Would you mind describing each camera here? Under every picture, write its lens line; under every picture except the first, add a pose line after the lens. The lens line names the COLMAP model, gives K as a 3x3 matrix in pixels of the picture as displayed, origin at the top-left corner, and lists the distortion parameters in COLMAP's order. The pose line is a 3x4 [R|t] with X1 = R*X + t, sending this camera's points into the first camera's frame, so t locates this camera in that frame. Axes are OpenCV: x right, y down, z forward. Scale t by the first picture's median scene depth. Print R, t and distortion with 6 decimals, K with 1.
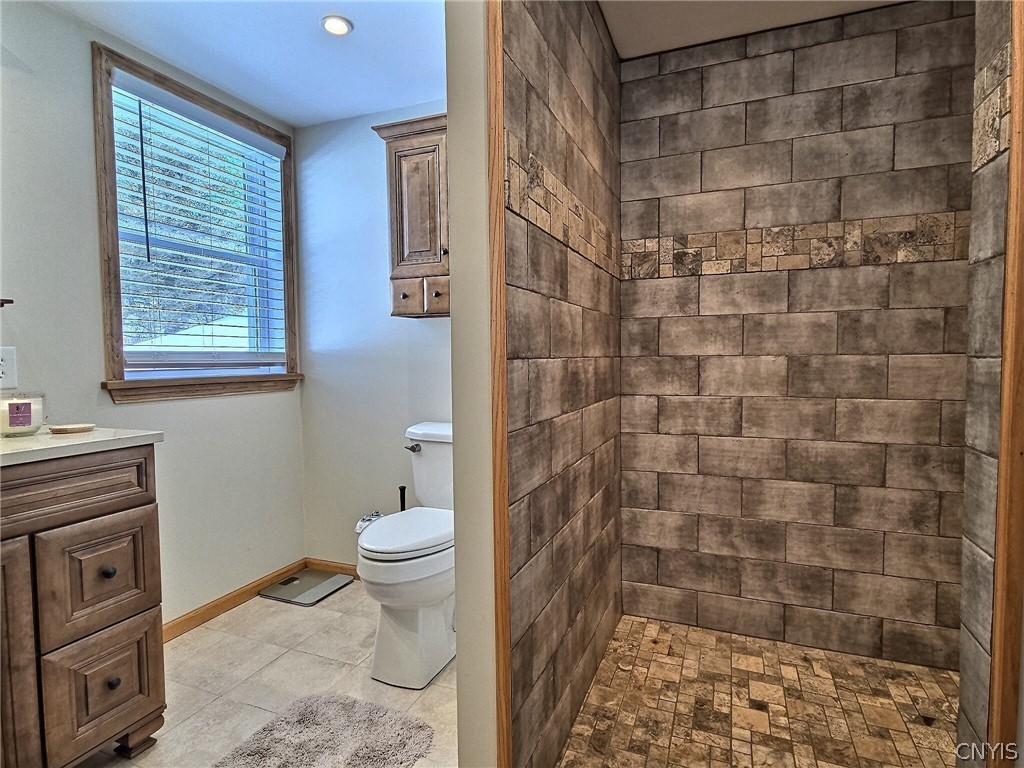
lens RADIAL K [[542.7, 0, 515.5], [0, 542.7, 383.6], [0, 0, 1]] dist [0.008014, -0.003953]
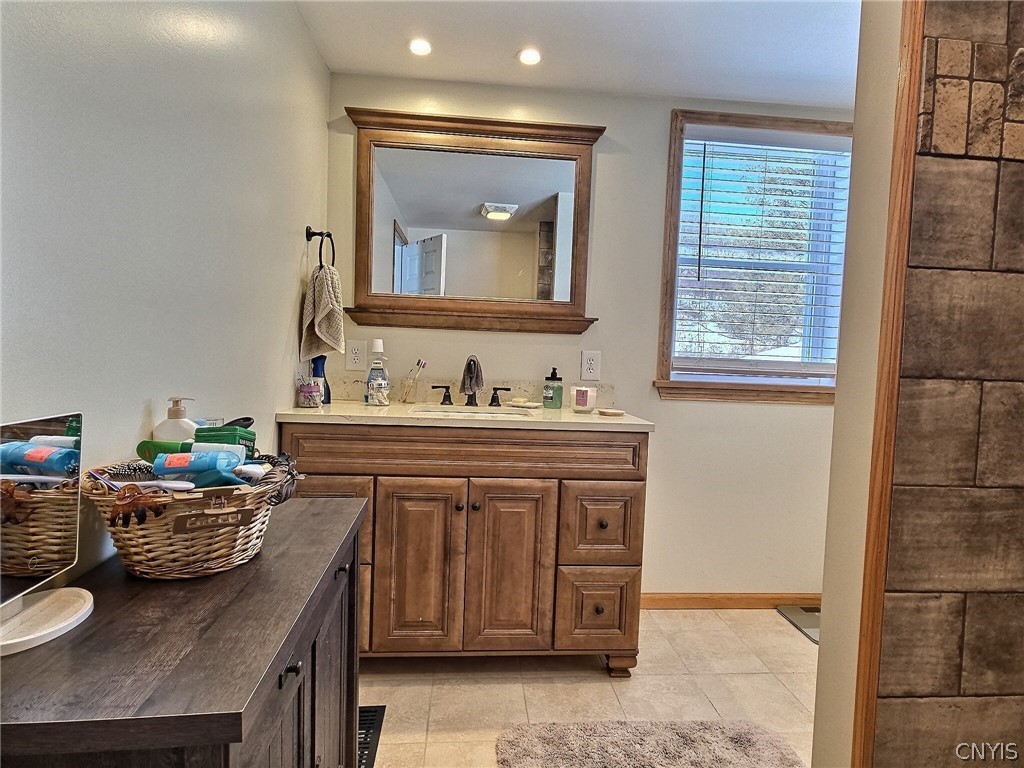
lens RADIAL K [[542.7, 0, 515.5], [0, 542.7, 383.6], [0, 0, 1]] dist [0.008014, -0.003953]
pose [[0.449164, 0.069034, -0.890778, 0.272698], [-0.086986, 0.995653, 0.033300, -0.012685], [0.889205, 0.062528, 0.453216, 0.186872]]
